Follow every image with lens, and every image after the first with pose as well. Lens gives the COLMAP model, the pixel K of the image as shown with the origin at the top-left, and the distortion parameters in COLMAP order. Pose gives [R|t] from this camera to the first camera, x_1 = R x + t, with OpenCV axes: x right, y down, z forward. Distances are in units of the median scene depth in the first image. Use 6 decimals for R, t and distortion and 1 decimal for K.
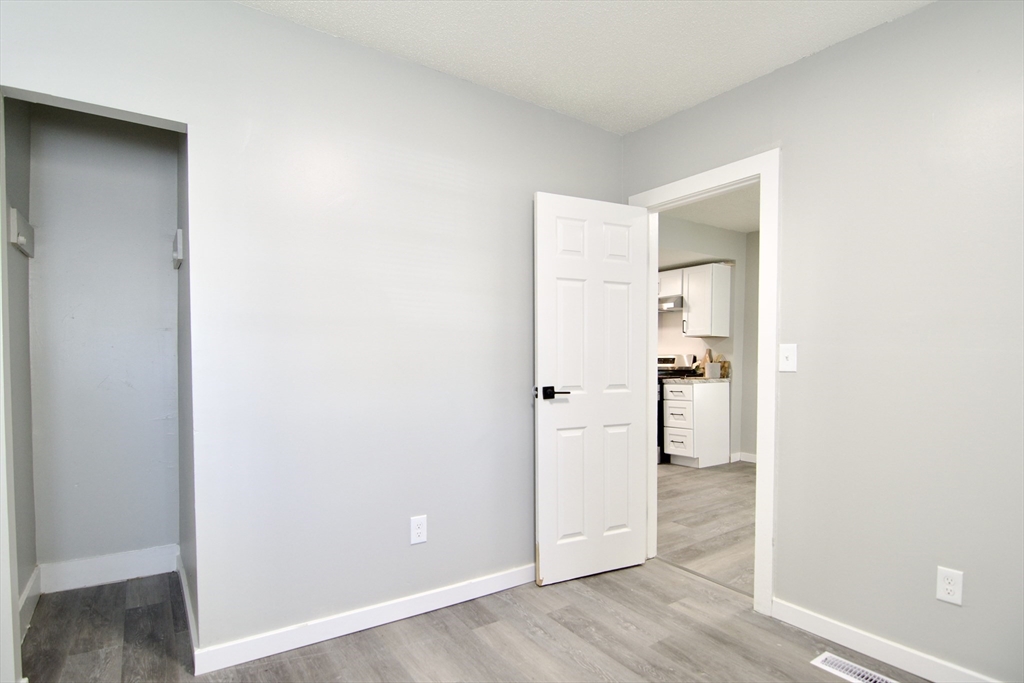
lens RADIAL K [[515.3, 0, 514.8], [0, 515.3, 375.7], [0, 0, 1]] dist [-0.008513, -0.009037]
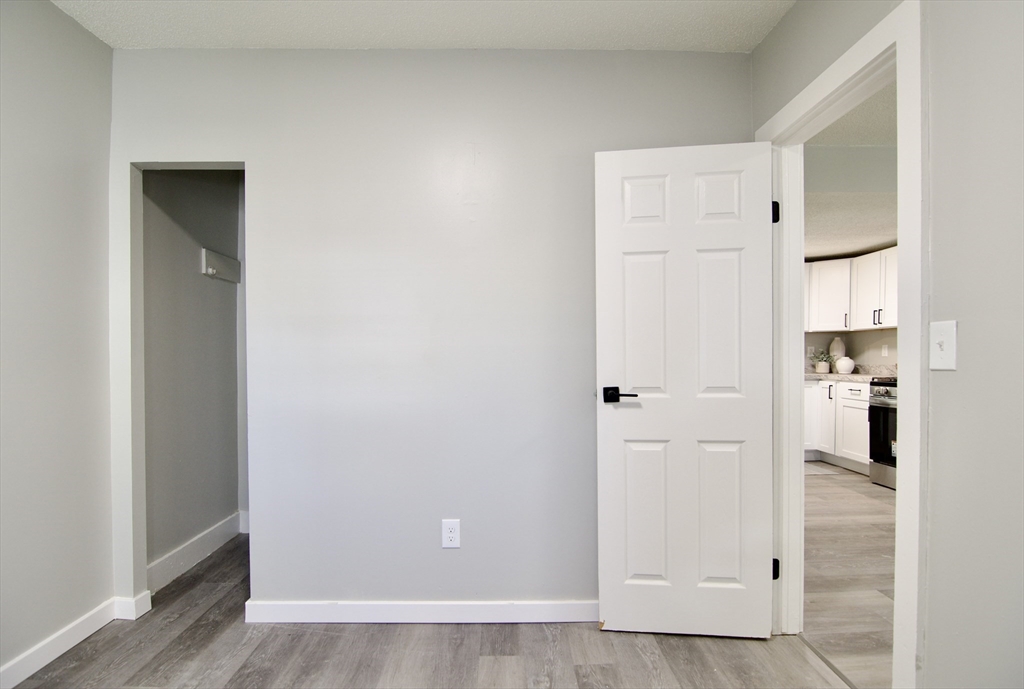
lens RADIAL K [[515.3, 0, 499.2], [0, 515.3, 367.5], [0, 0, 1]] dist [-0.008513, -0.009037]
pose [[0.836428, 0.003170, -0.548068, 0.373390], [-0.010257, 0.999899, -0.009870, -0.000123], [0.547981, 0.013877, 0.836376, 0.226455]]
